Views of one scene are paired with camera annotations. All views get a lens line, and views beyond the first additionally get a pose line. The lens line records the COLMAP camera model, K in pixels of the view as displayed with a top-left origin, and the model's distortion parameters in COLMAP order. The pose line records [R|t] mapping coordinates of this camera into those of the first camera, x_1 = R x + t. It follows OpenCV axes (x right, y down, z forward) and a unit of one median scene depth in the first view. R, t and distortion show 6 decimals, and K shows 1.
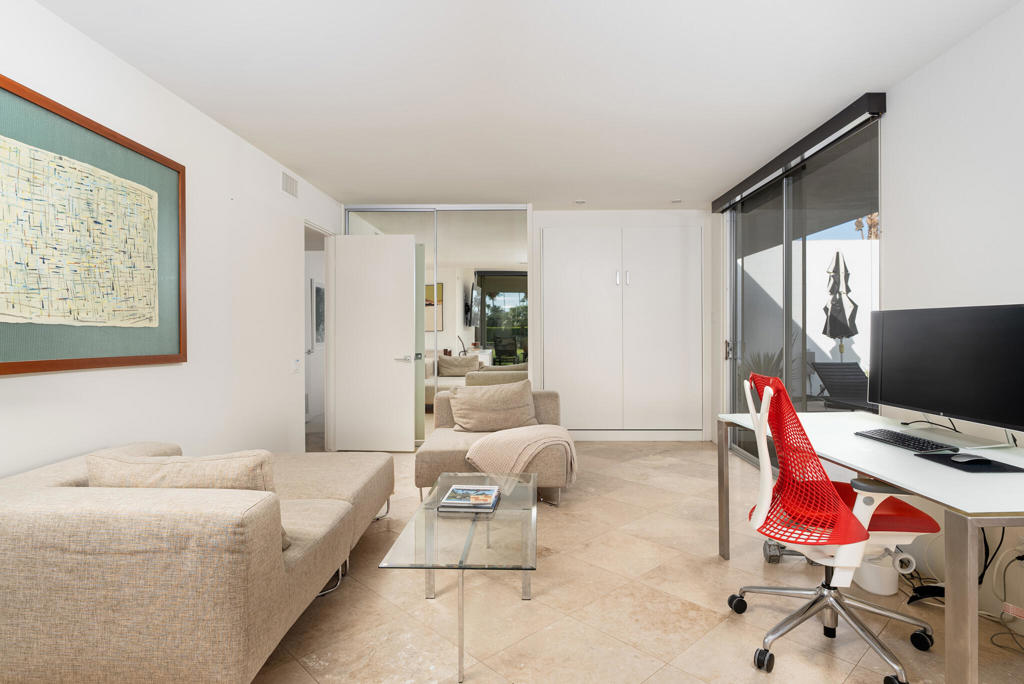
lens RADIAL K [[569.8, 0, 510.6], [0, 569.8, 338.9], [0, 0, 1]] dist [0.000527, -0.000011]
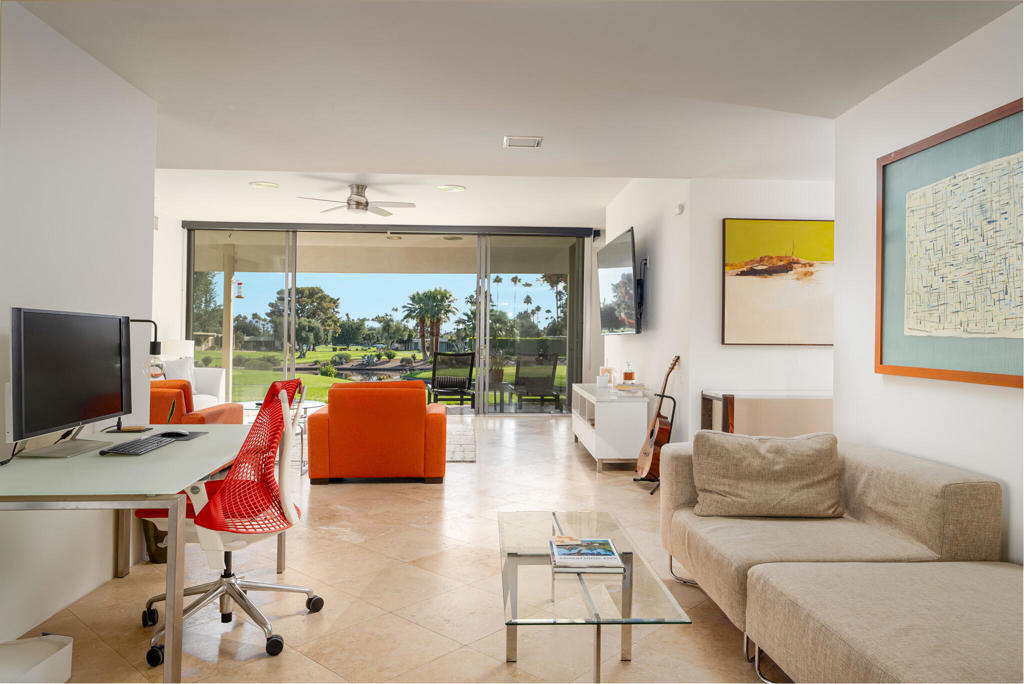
lens RADIAL K [[704.8, 0, 508.5], [0, 704.8, 334.4], [0, 0, 1]] dist [0.001825, -0.000752]
pose [[-0.996888, 0.004538, -0.078695, 0.123203], [0.003911, 0.999959, 0.008120, -0.041136], [0.078729, 0.007787, -0.996866, 2.137307]]
